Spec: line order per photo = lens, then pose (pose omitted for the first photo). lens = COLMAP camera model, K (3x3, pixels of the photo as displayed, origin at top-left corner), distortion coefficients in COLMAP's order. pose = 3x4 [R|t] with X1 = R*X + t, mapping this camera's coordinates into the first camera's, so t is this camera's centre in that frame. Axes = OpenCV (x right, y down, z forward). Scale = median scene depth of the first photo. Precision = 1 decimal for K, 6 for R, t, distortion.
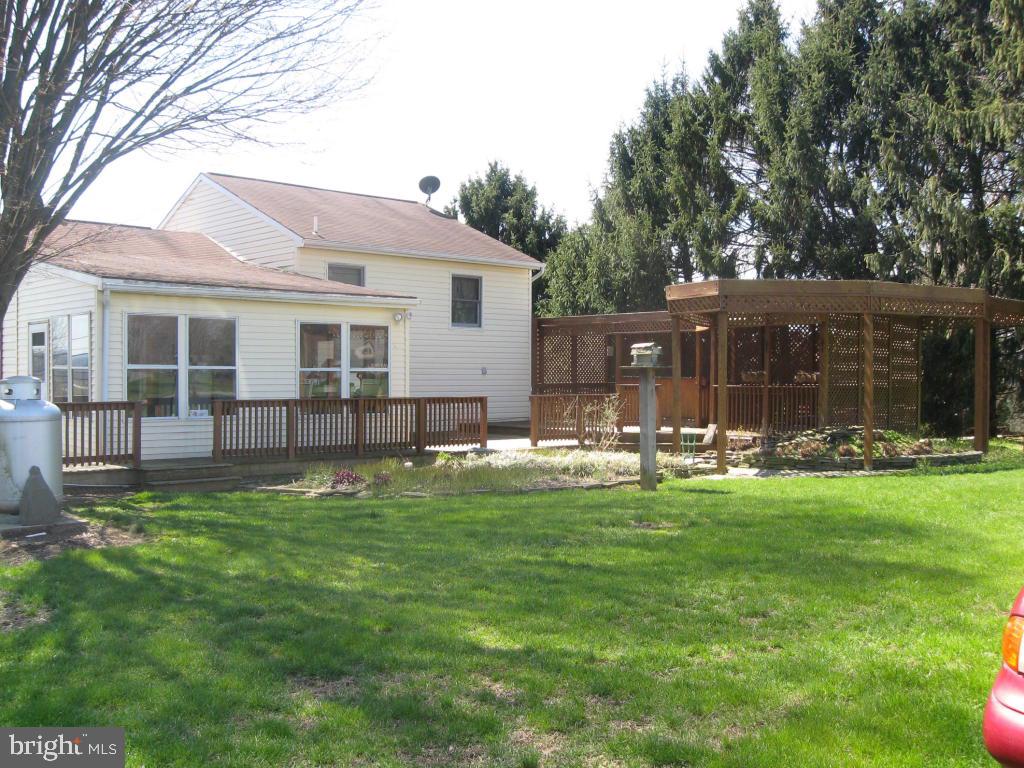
lens RADIAL K [[1051.4, 0, 512.0], [0, 1051.4, 384.0], [0, 0, 1]] dist [-0.128052, 0.010341]
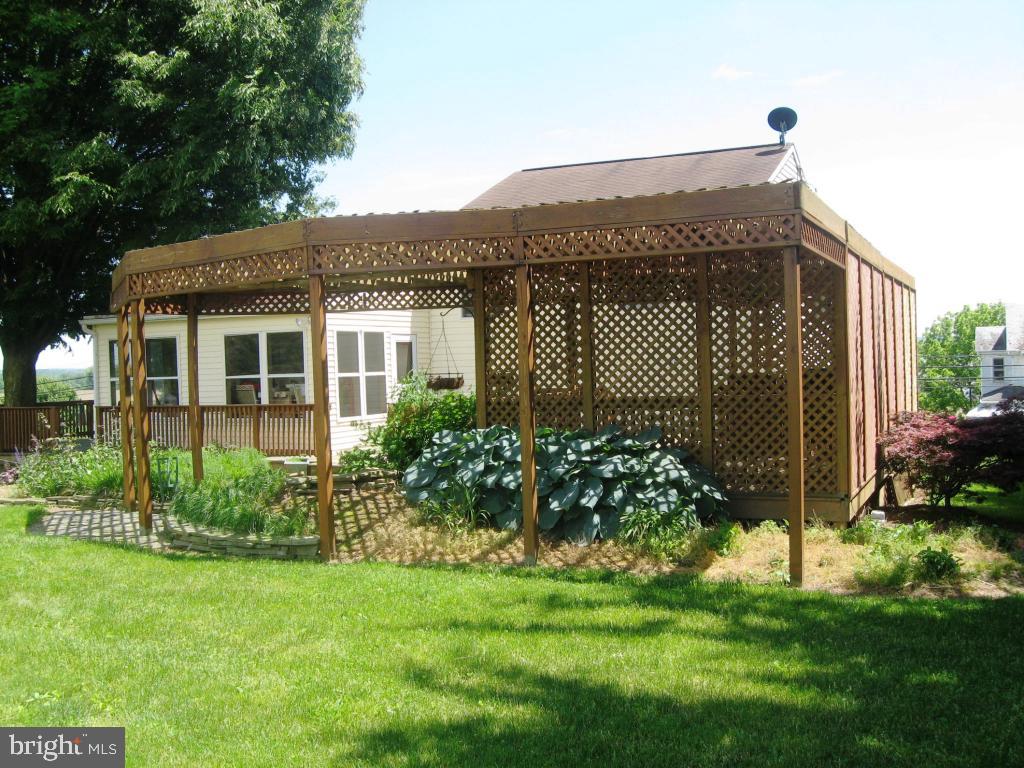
lens RADIAL K [[1051.4, 0, 512.0], [0, 1051.4, 384.0], [0, 0, 1]] dist [-0.128052, 0.010341]
pose [[0.387865, -0.010114, -0.921661, 0.870533], [0.011616, 0.999914, -0.006085, 0.002907], [0.921643, -0.008346, 0.387949, 0.806871]]
